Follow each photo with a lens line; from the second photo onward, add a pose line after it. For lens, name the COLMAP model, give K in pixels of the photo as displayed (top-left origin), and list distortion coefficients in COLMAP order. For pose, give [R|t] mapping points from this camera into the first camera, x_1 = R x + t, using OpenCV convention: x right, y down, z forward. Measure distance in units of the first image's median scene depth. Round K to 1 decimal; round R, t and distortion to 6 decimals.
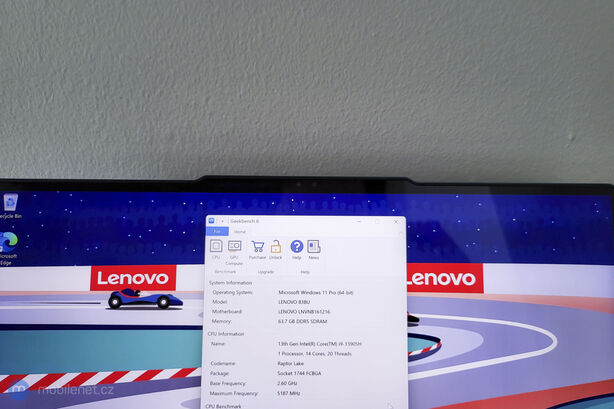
lens RADIAL K [[476.7, 0, 308.9], [0, 476.7, 227.2], [0, 0, 1]] dist [0.012621, -0.027455]
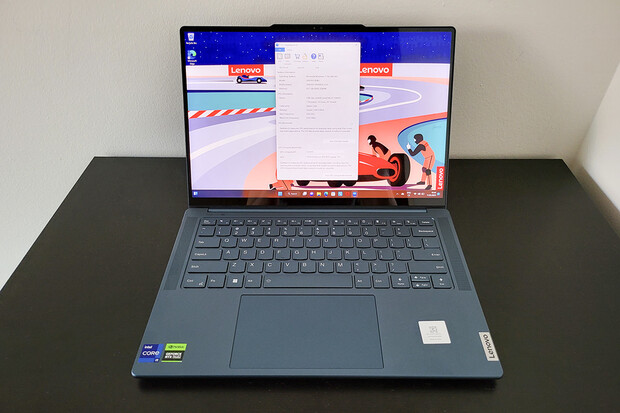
lens RADIAL K [[481.4, 0, 314.5], [0, 481.4, 208.6], [0, 0, 1]] dist [0.012621, -0.027455]
pose [[0.999525, 0.004938, -0.030412, 0.055001], [0.007530, 0.917985, 0.396543, -0.213355], [0.029875, -0.396584, 0.917512, -1.489742]]
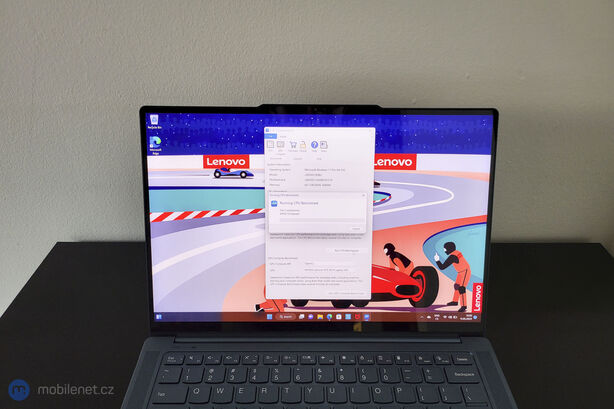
lens RADIAL K [[476.7, 0, 314.2], [0, 476.7, 226.7], [0, 0, 1]] dist [0.012621, -0.027455]
pose [[0.999952, 0.002748, -0.009363, -0.009144], [0.000363, 0.948390, 0.317105, -0.239419], [0.009751, -0.317093, 0.948344, -0.823870]]
